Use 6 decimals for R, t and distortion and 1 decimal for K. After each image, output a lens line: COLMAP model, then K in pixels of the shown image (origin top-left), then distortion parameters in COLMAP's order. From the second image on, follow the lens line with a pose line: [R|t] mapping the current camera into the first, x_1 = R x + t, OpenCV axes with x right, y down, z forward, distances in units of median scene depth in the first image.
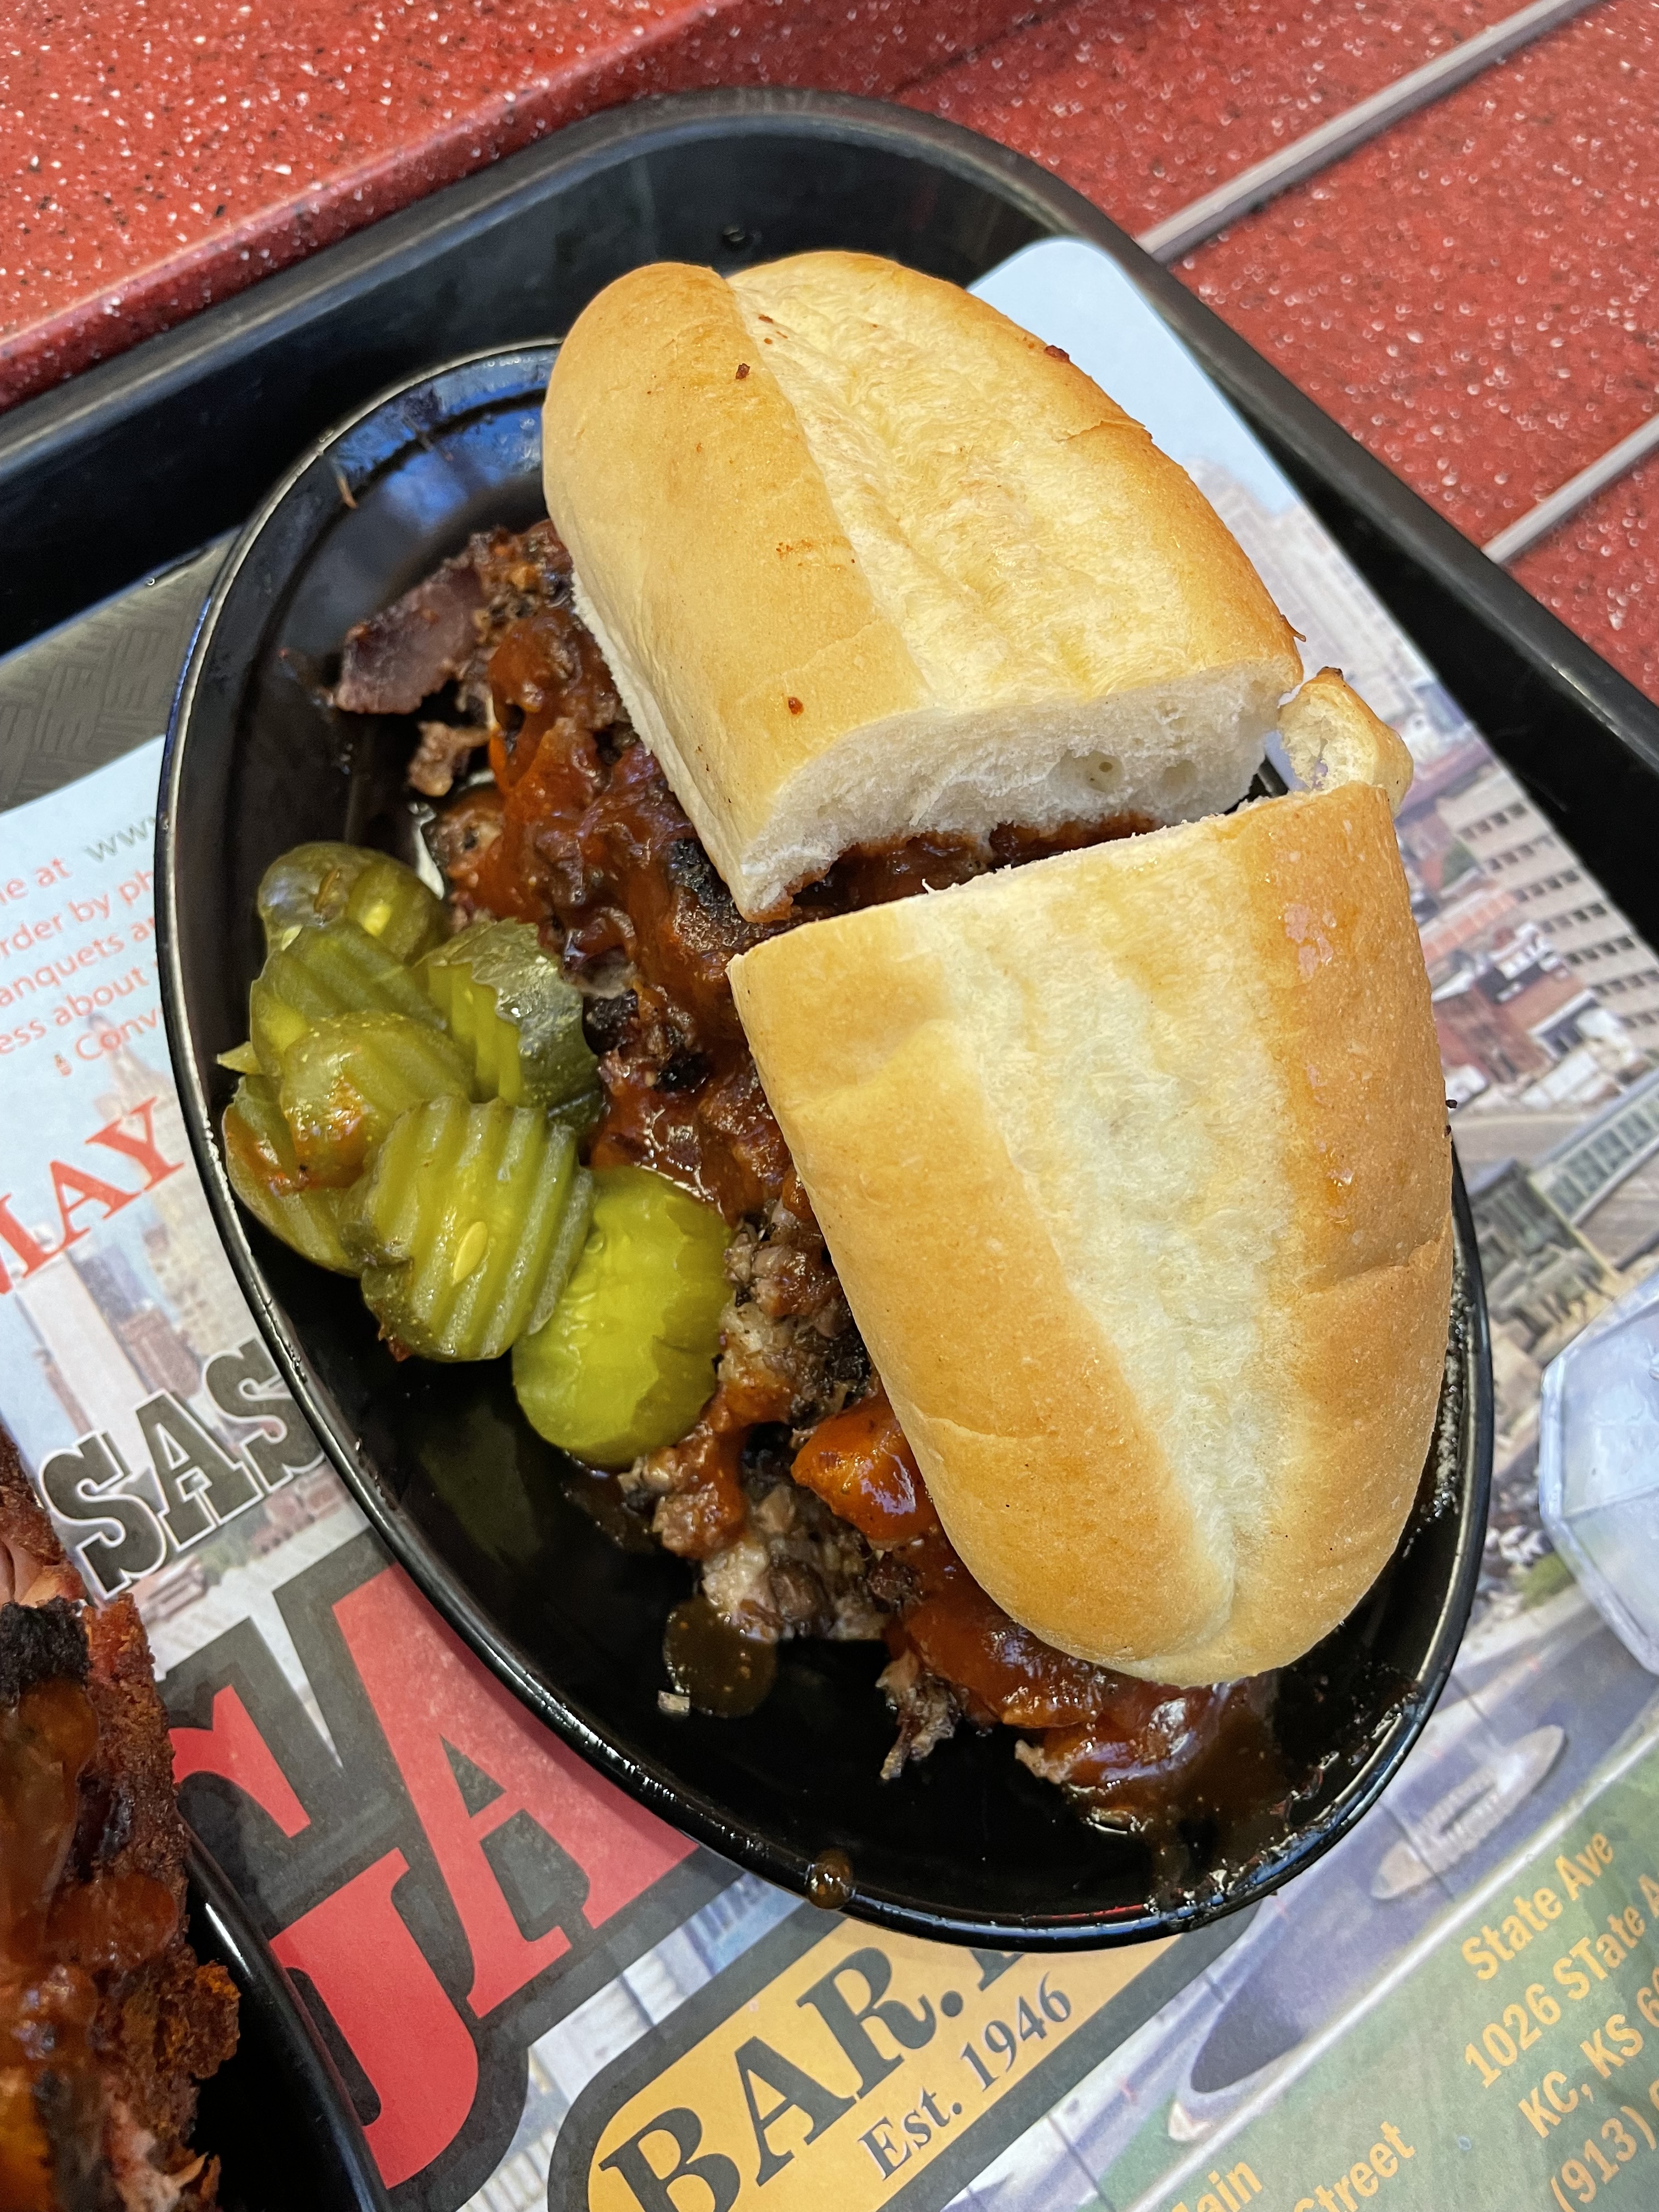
lens RADIAL K [[1699.0, 0, 817.7], [0, 1699.0, 1098.9], [0, 0, 1]] dist [0.007792, -0.020278]
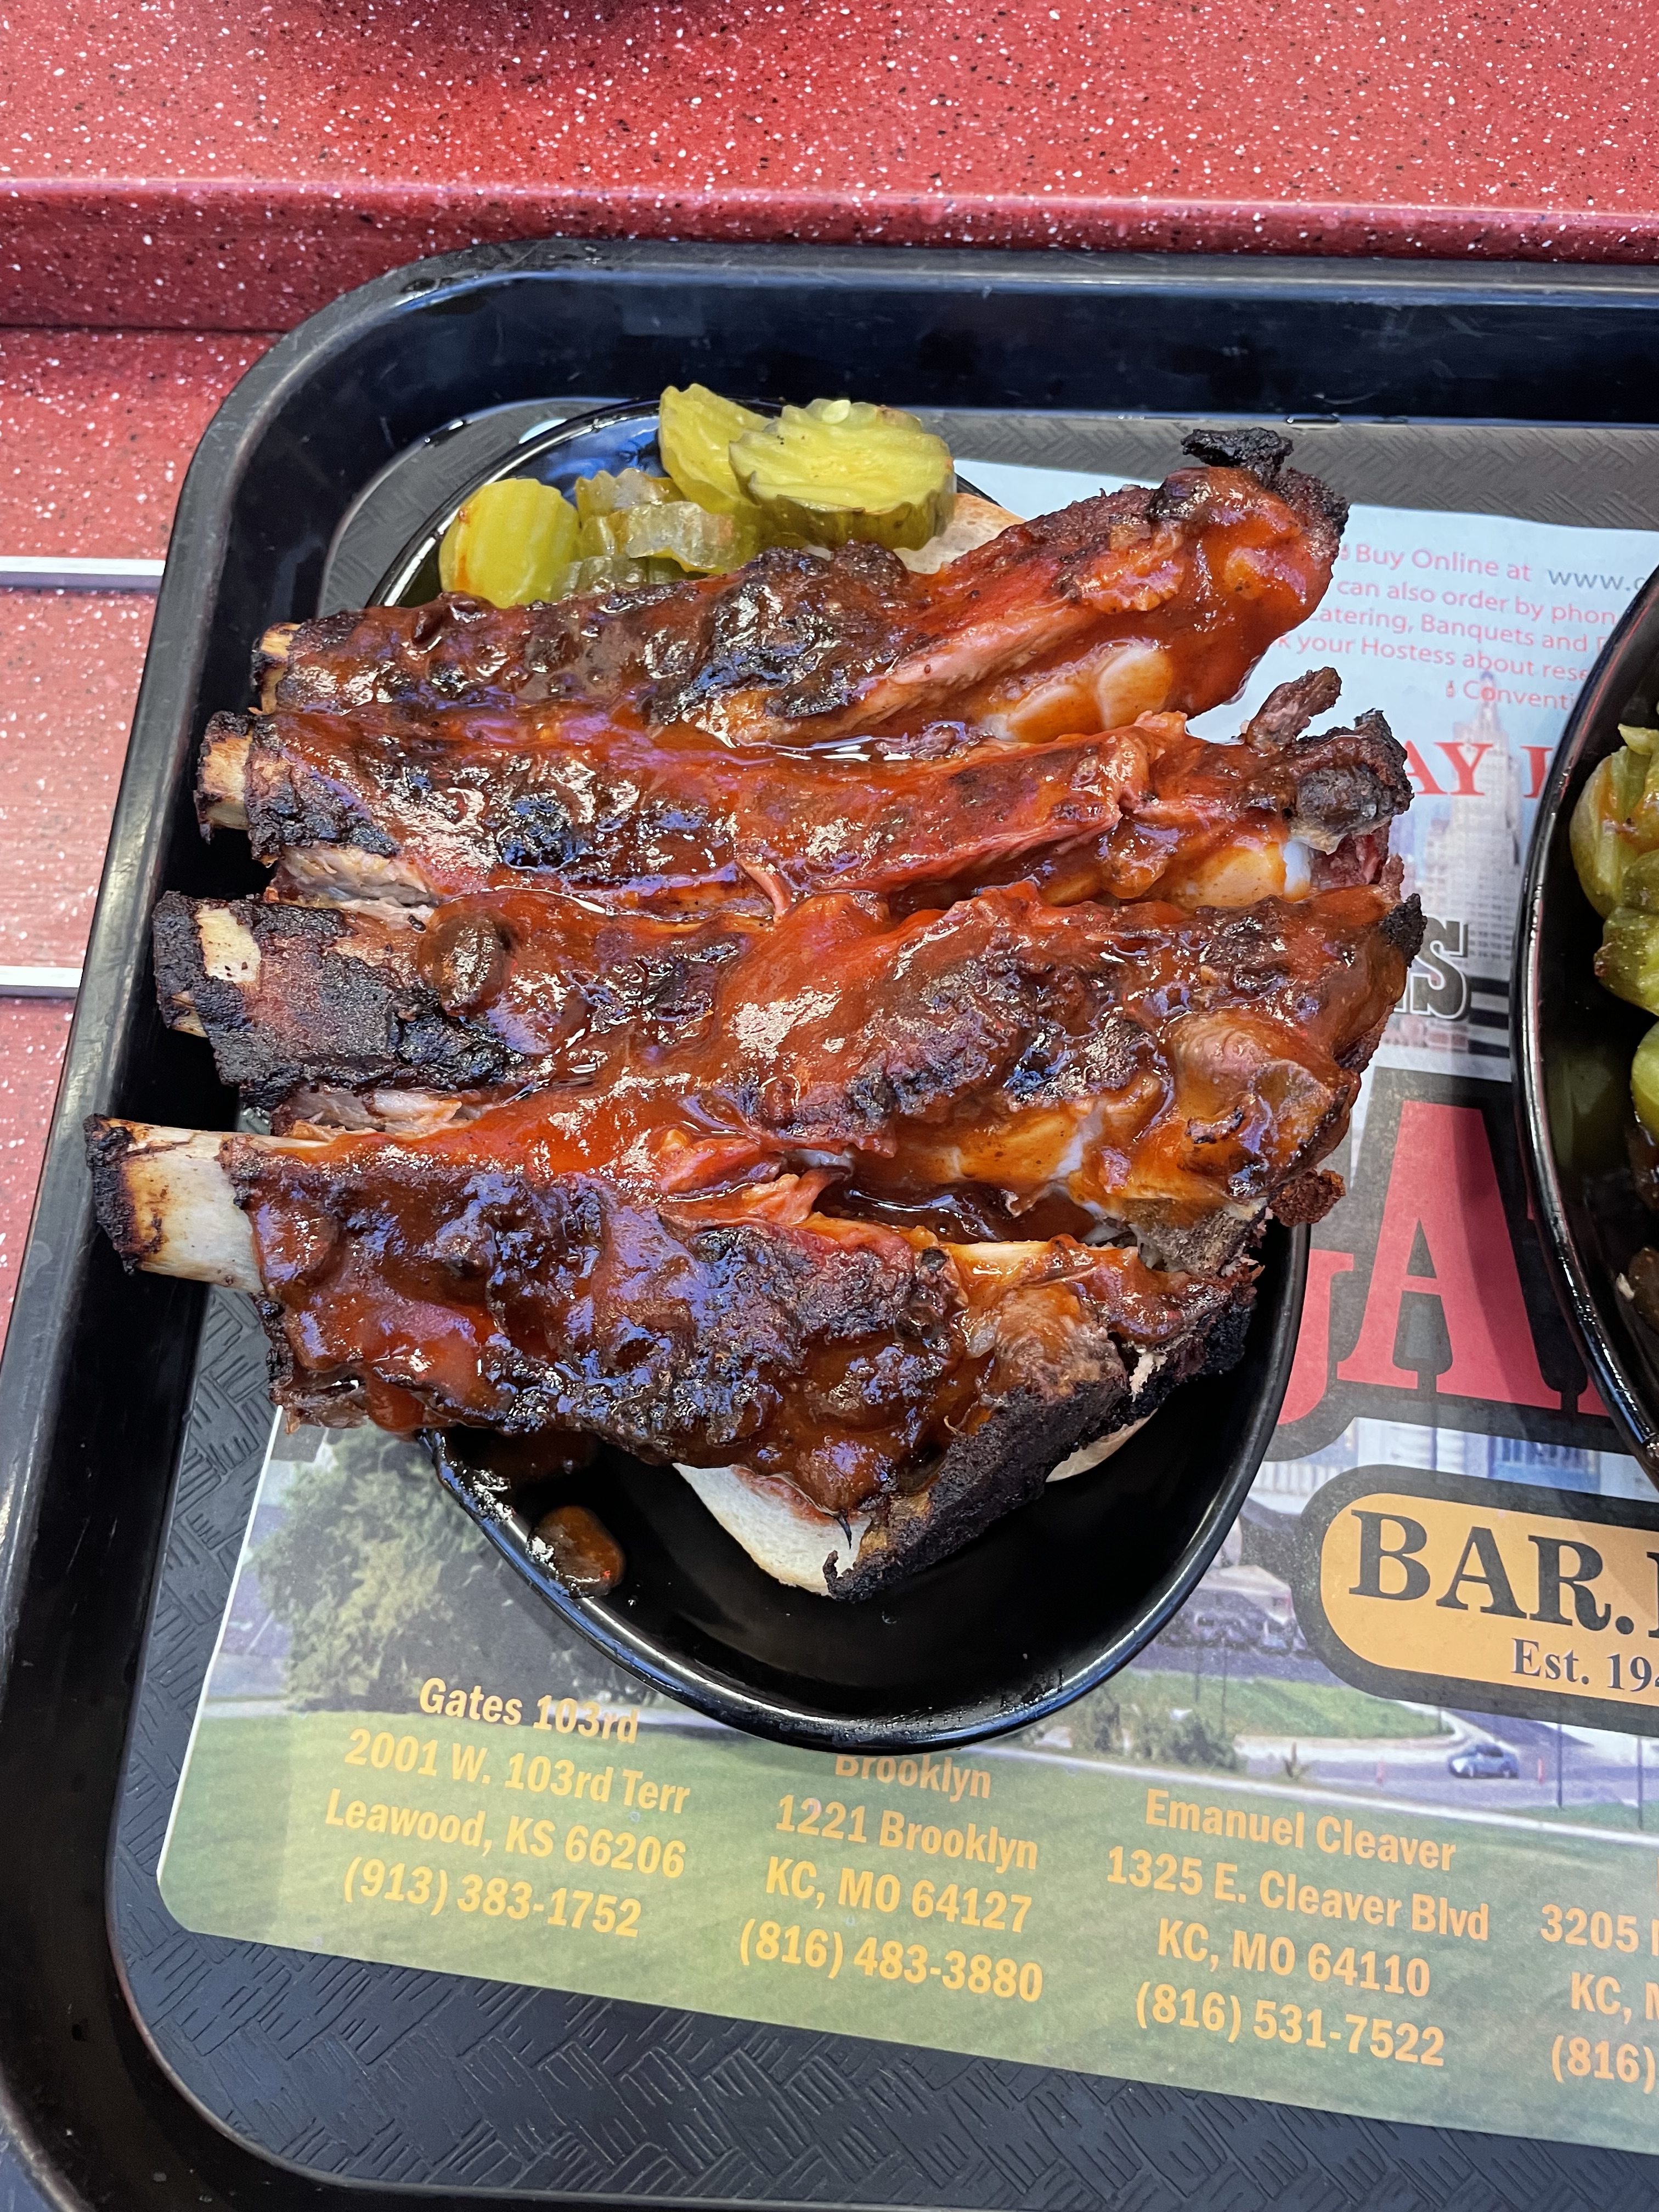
lens RADIAL K [[1699.0, 0, 809.0], [0, 1699.0, 1107.4], [0, 0, 1]] dist [0.007792, -0.020278]
pose [[0.714698, 0.607451, -0.346713, -0.159246], [-0.606042, 0.785294, 0.126591, 0.447268], [0.349170, 0.119648, 0.929389, -0.475083]]
